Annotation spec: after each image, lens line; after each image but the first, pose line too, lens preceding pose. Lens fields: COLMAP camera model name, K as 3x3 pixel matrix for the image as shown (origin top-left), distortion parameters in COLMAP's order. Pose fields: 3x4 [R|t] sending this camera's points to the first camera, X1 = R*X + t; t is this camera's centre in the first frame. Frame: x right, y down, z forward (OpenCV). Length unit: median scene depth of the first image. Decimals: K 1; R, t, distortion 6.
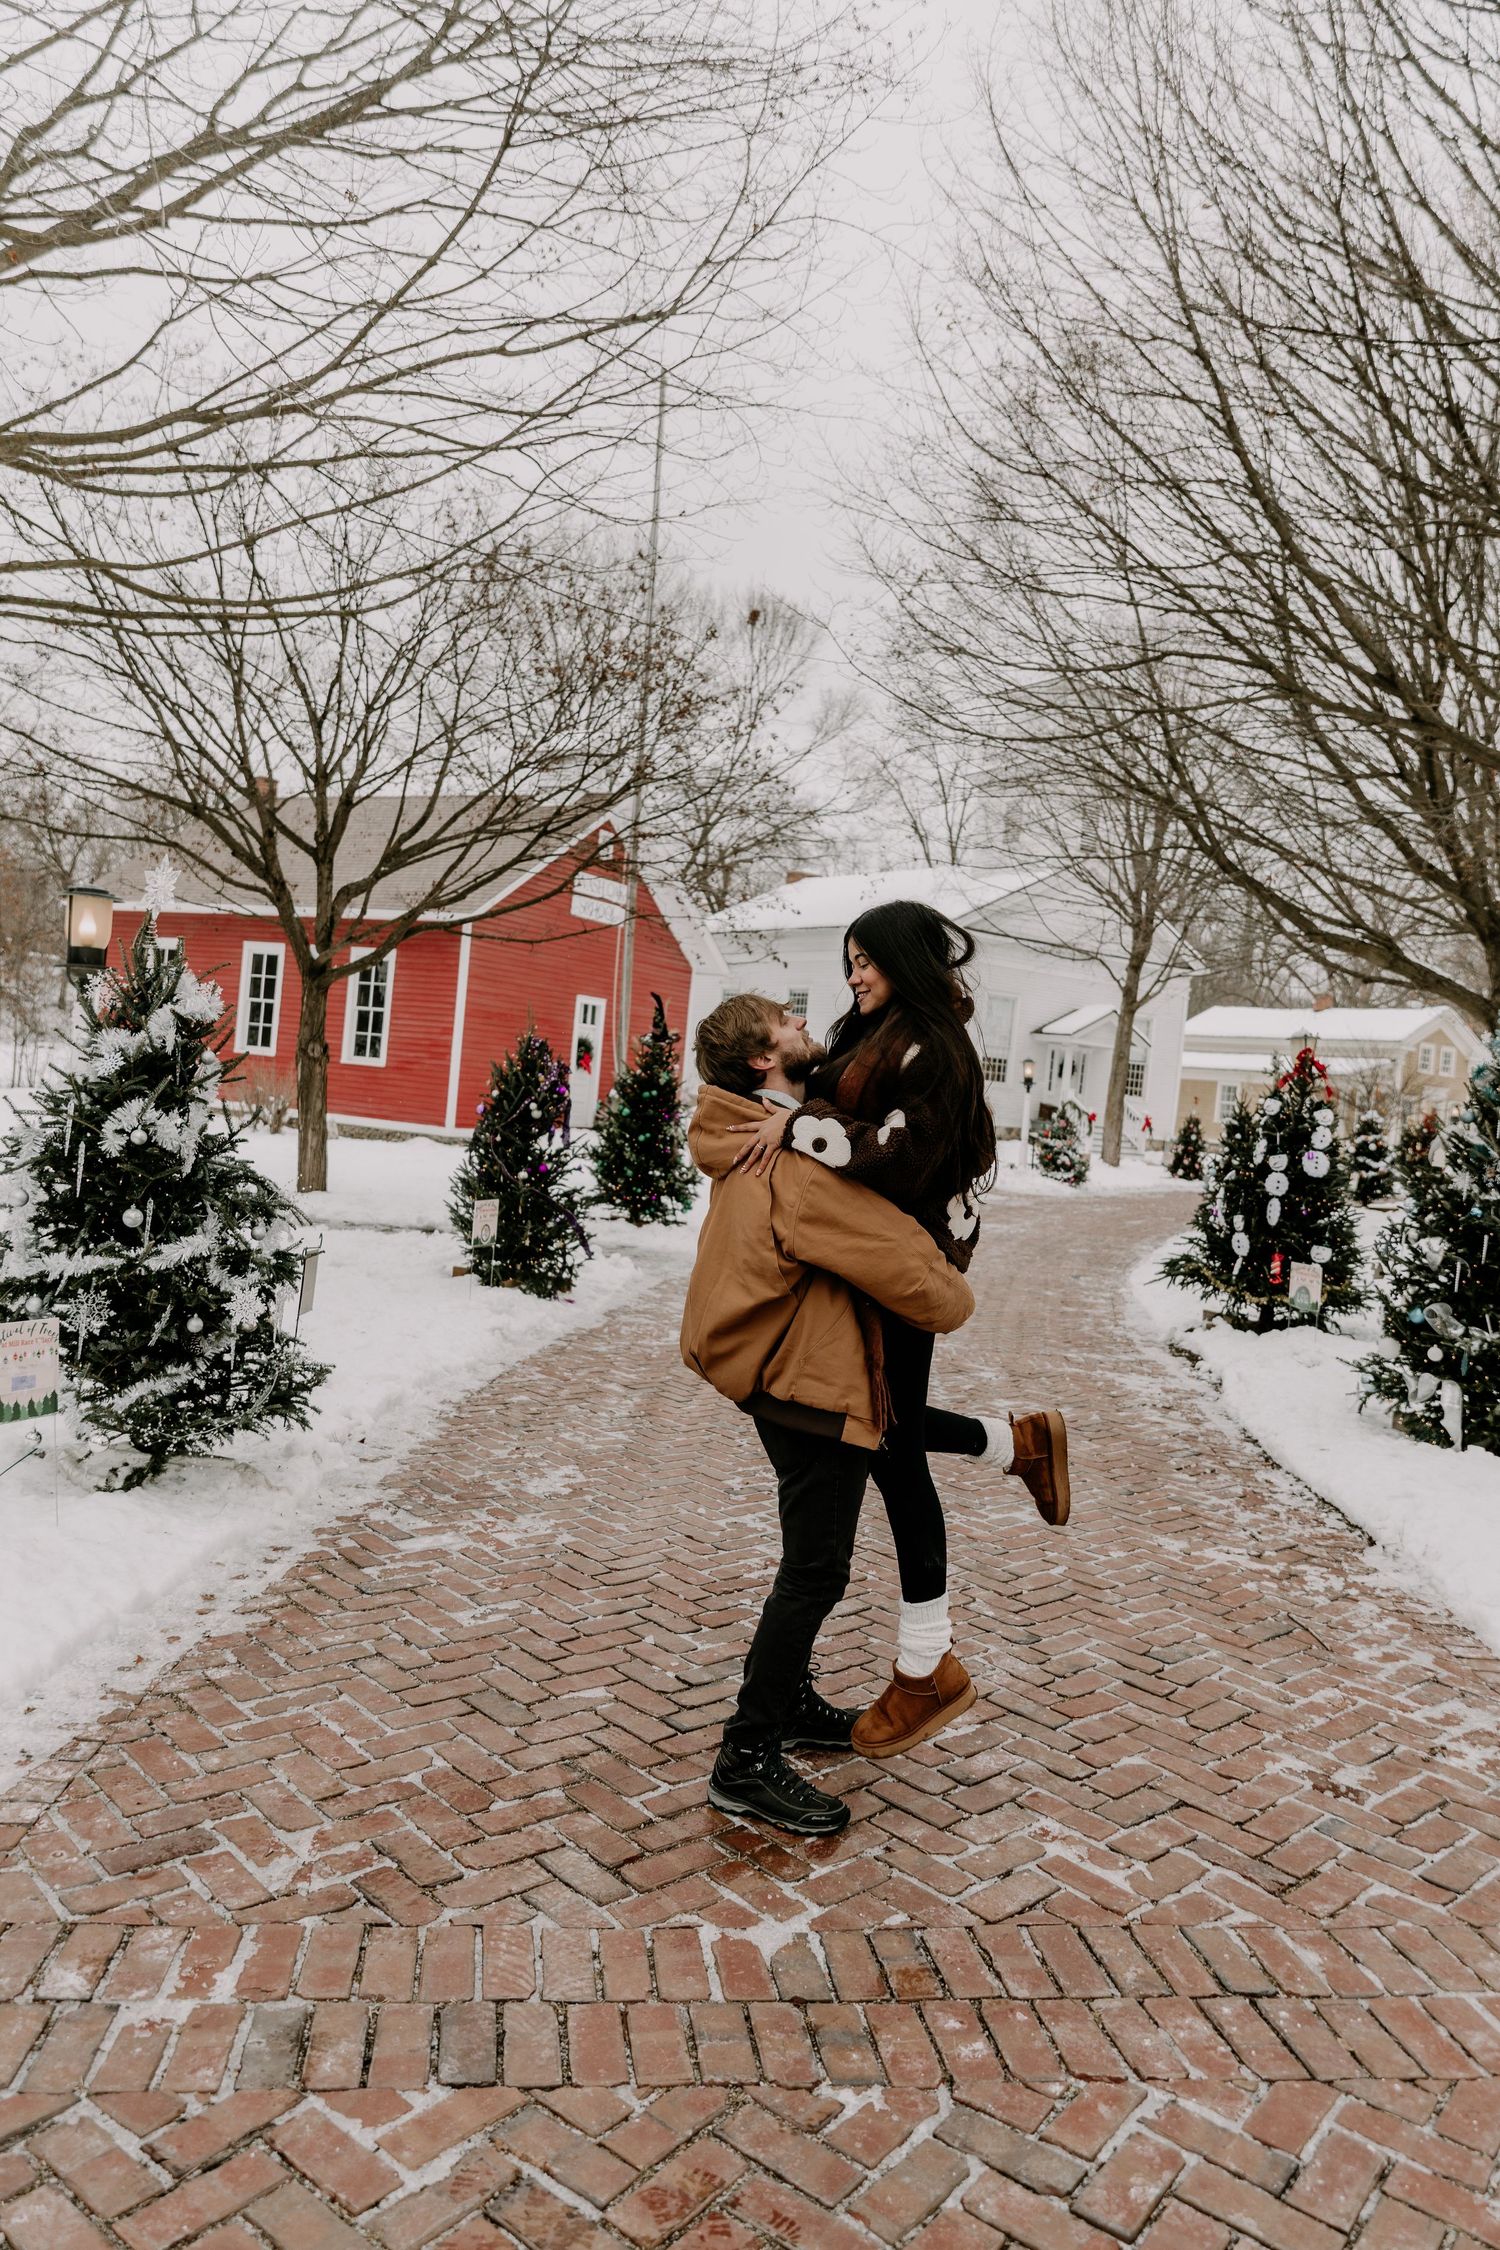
lens RADIAL K [[1518.0, 0, 750.0], [0, 1518.0, 1125.0], [0, 0, 1]] dist [-0.002225, -0.002561]
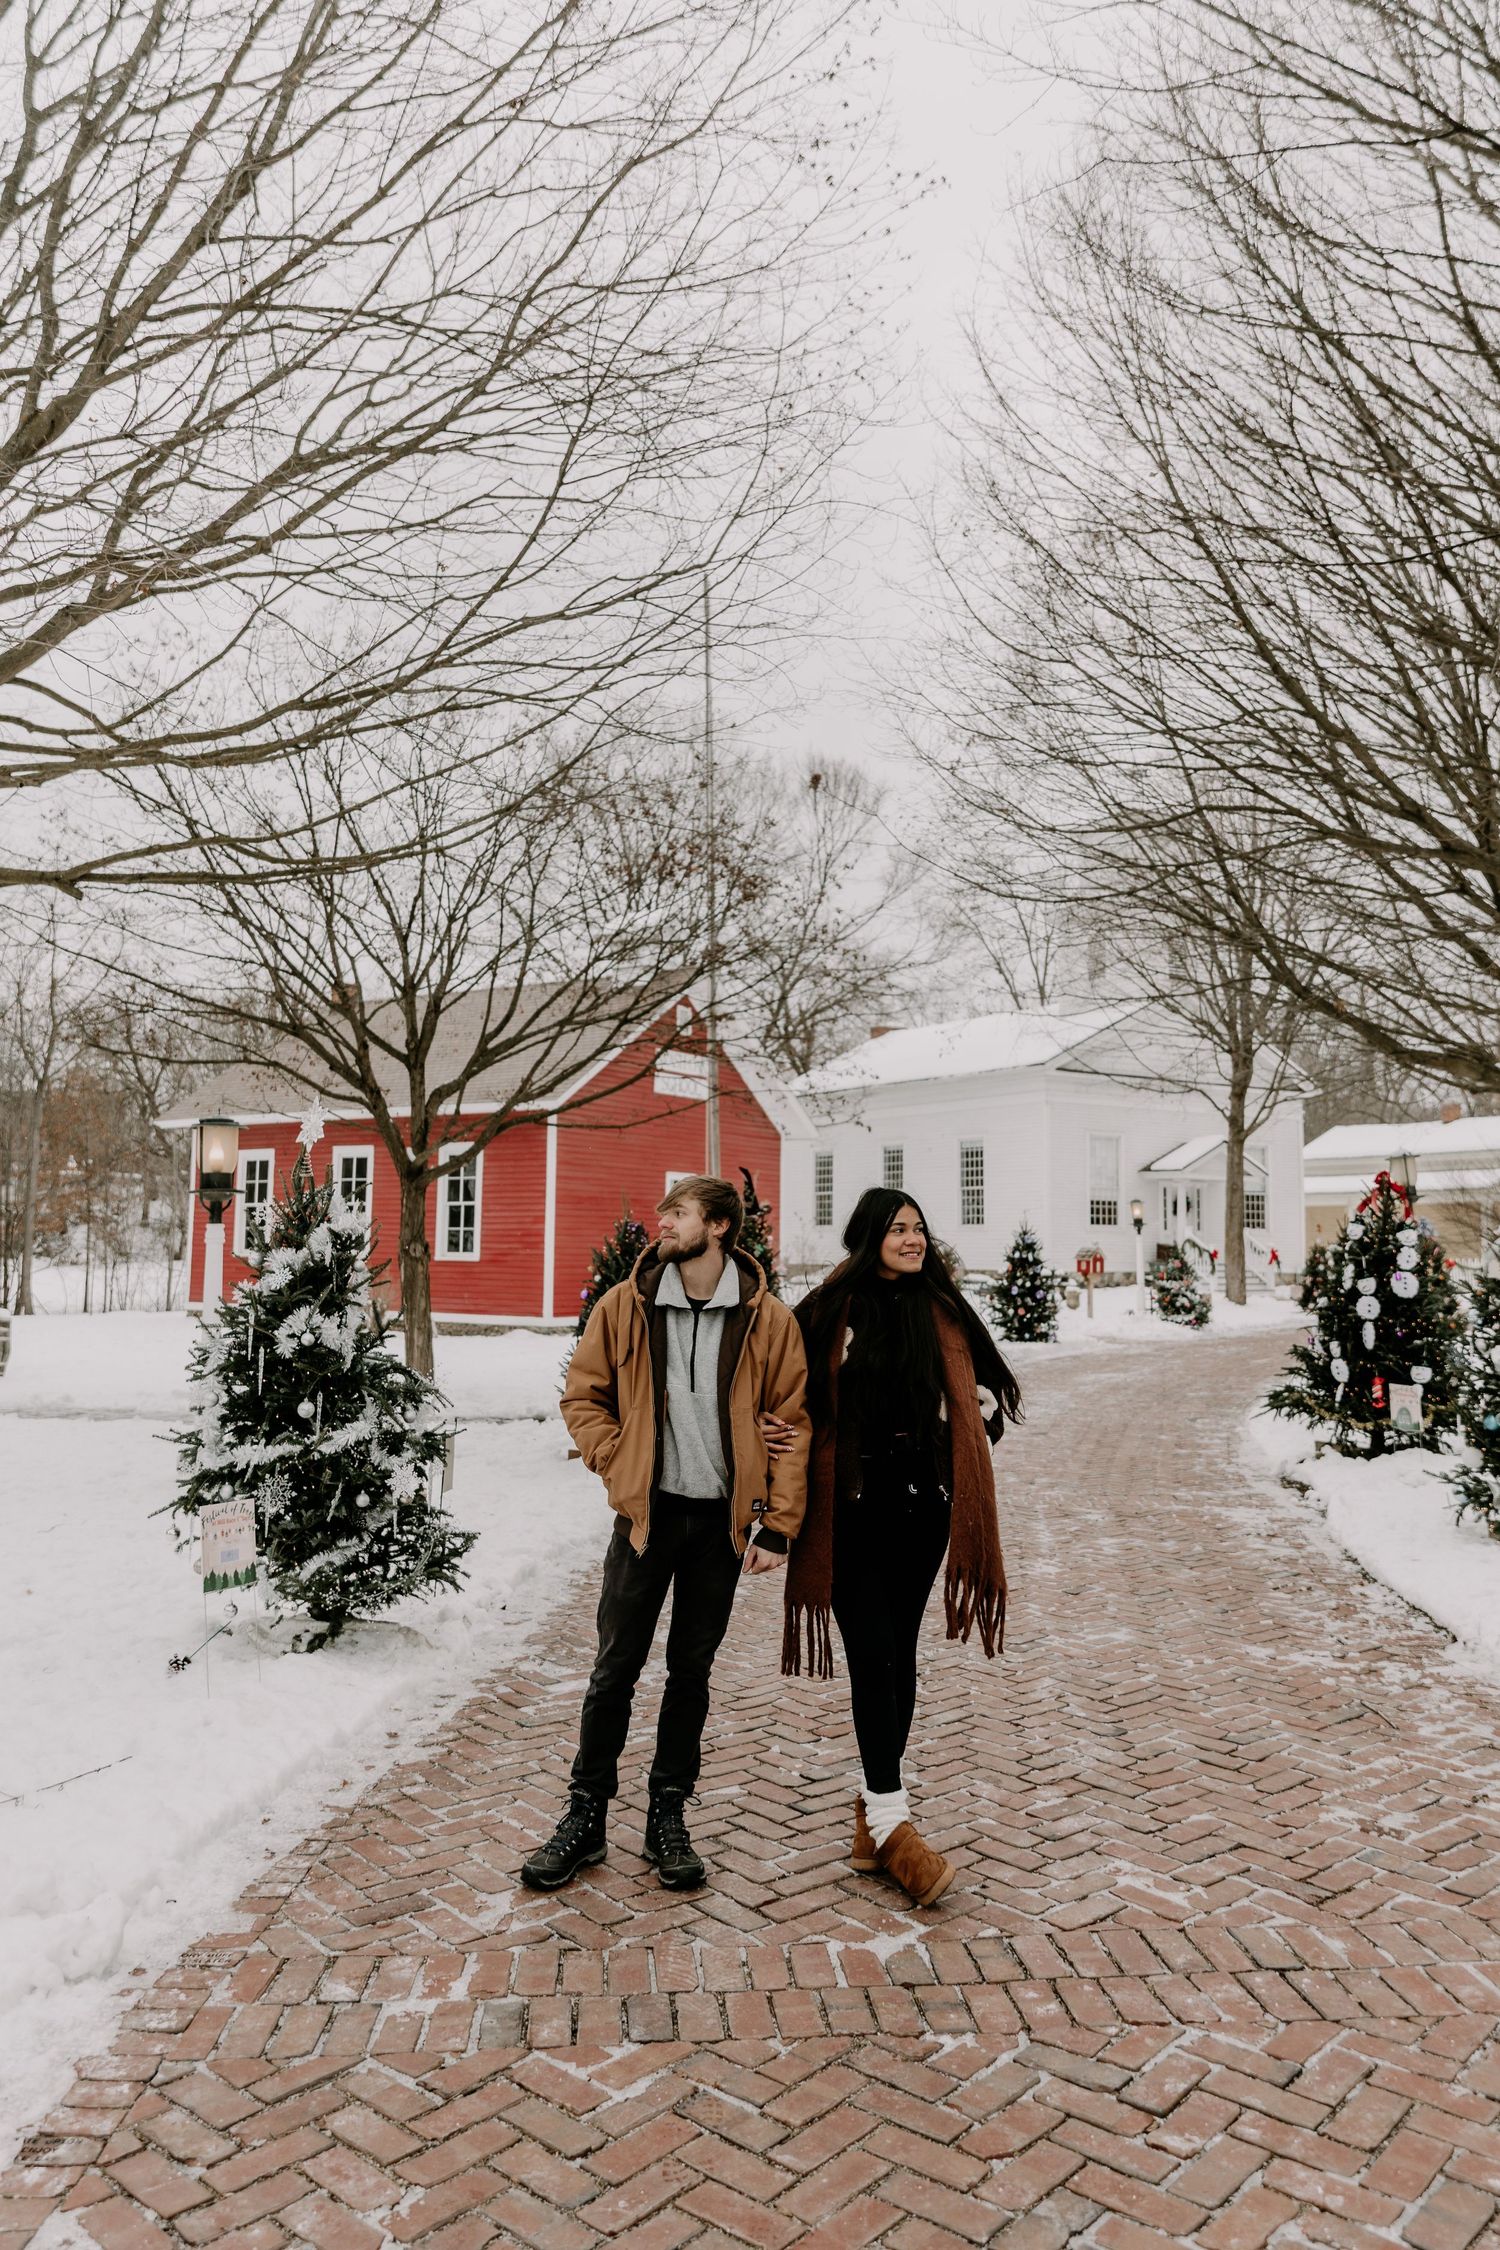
lens RADIAL K [[1616.1, 0, 747.2], [0, 1616.1, 1082.2], [0, 0, 1]] dist [0.007449, -0.001016]
pose [[0.994605, -0.086036, -0.057955, 0.022512], [0.077689, 0.988005, -0.133459, 0.004767], [0.068742, 0.128236, 0.989358, -0.231737]]
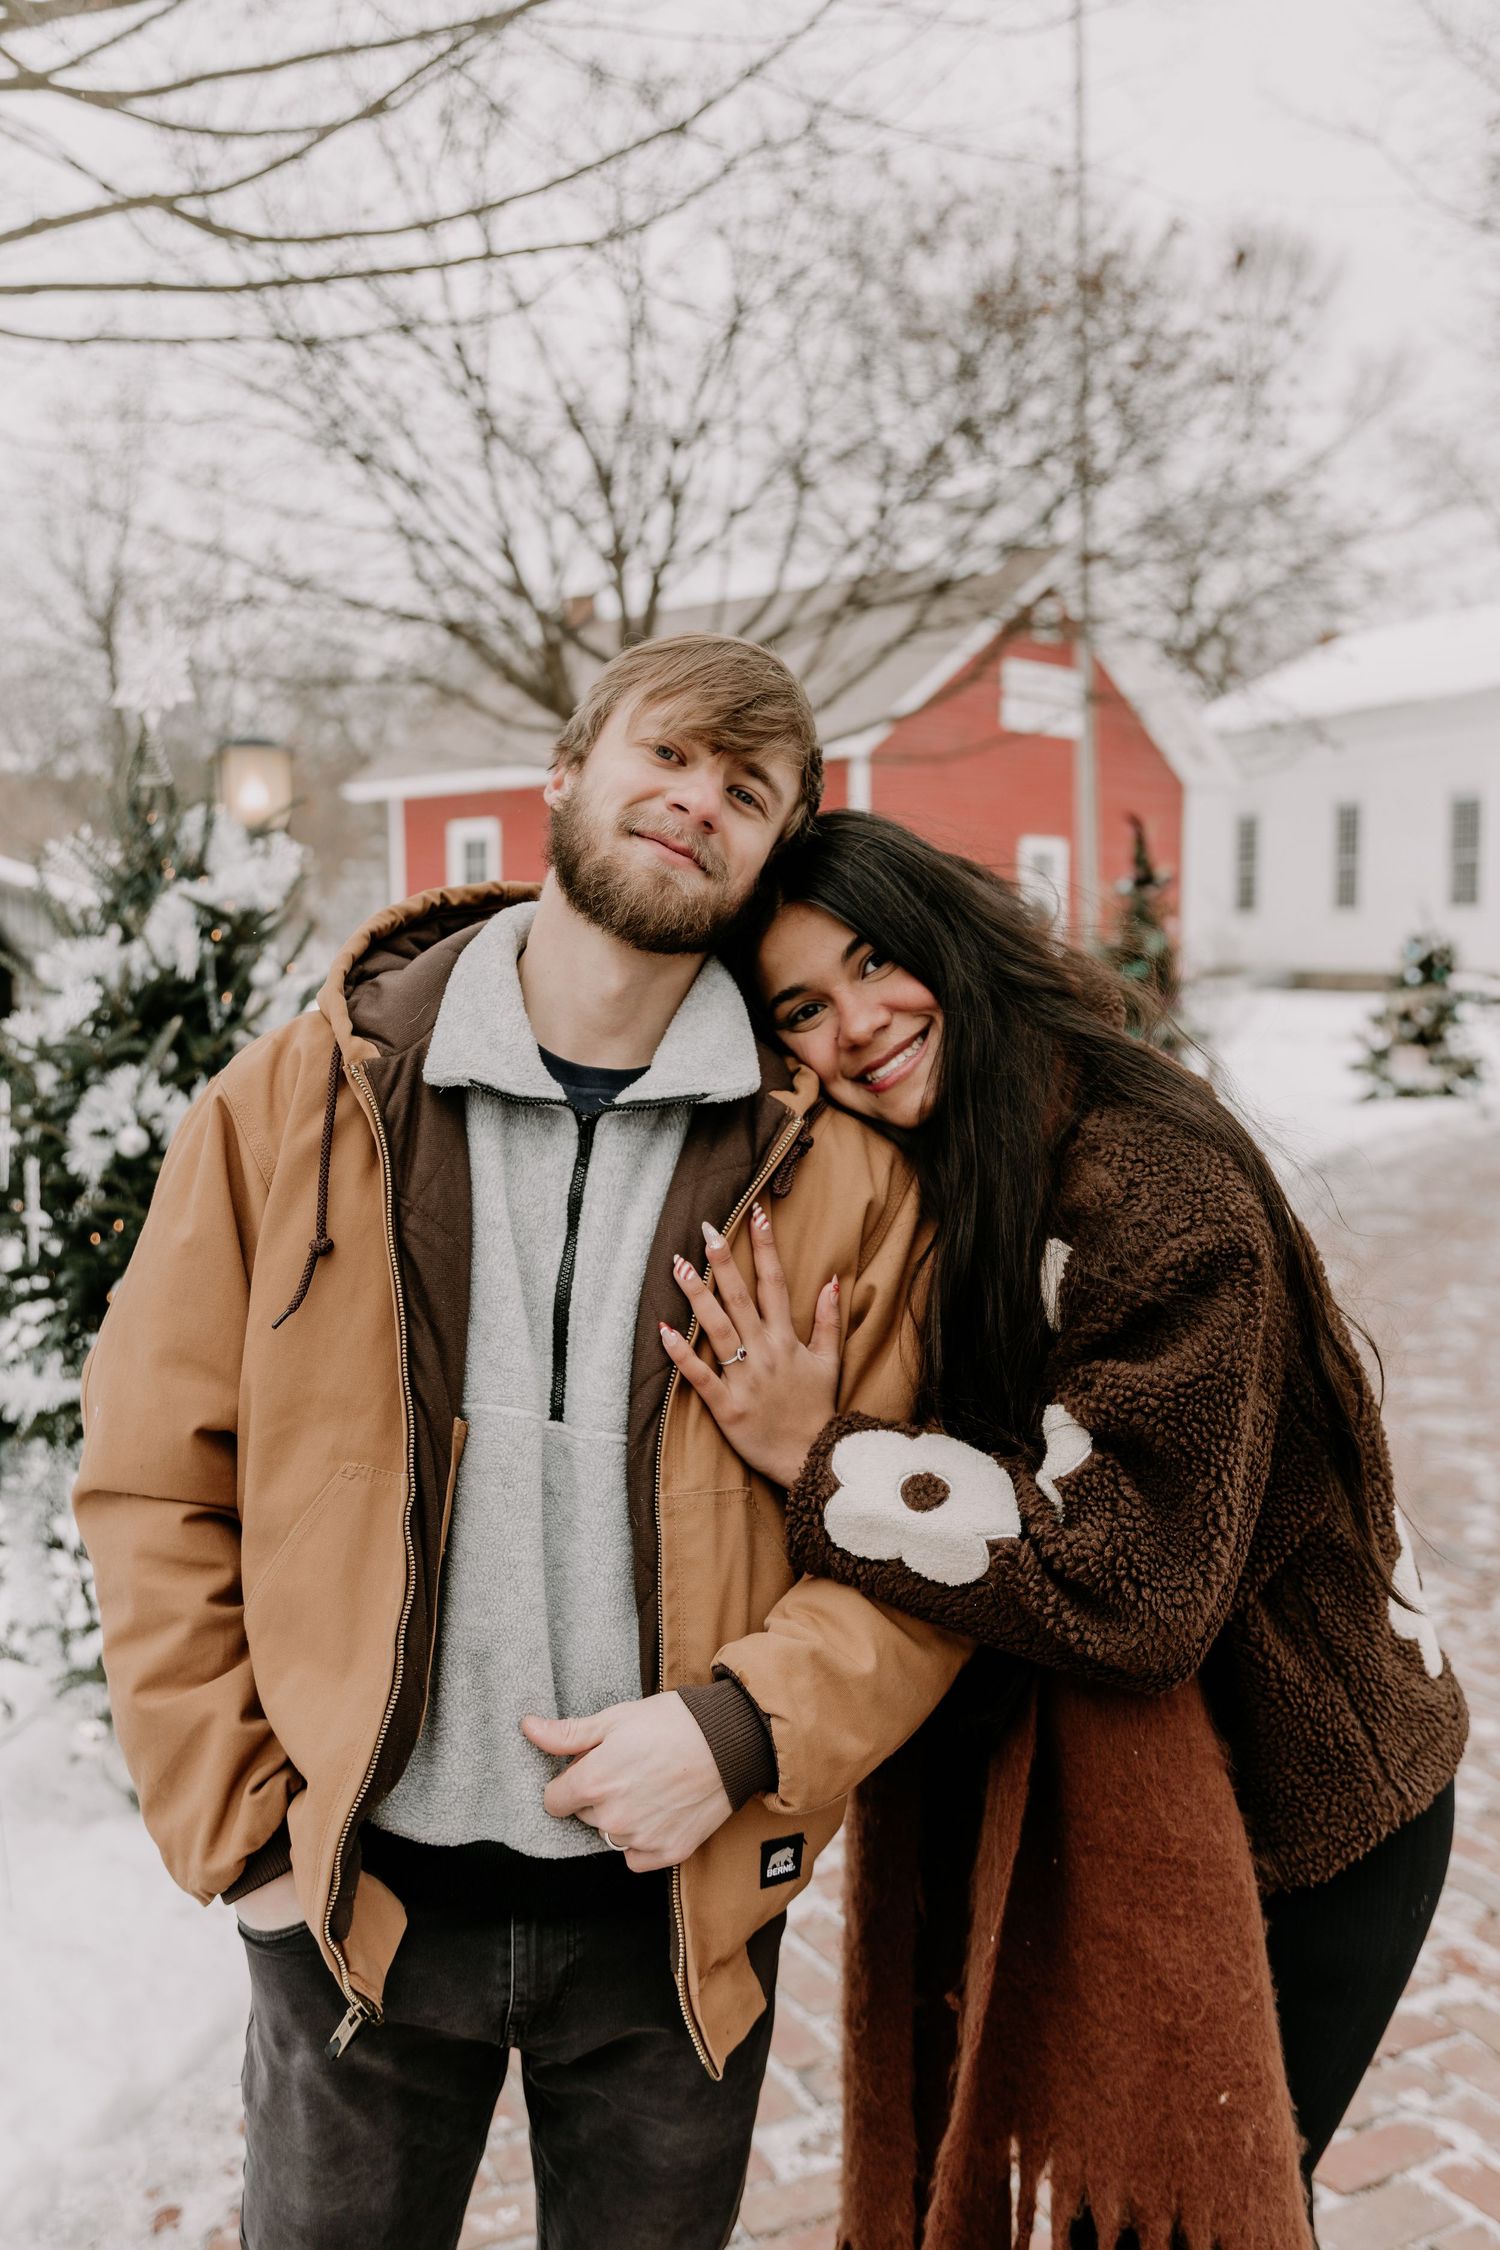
lens RADIAL K [[1982.7, 0, 750.0], [0, 1982.7, 1125.0], [0, 0, 1]] dist [-0.003106, -0.010512]
pose [[0.961987, -0.071449, -0.263584, -0.015300], [0.084888, 0.995590, 0.039937, -0.006786], [0.259568, -0.060794, 0.963809, 0.391406]]
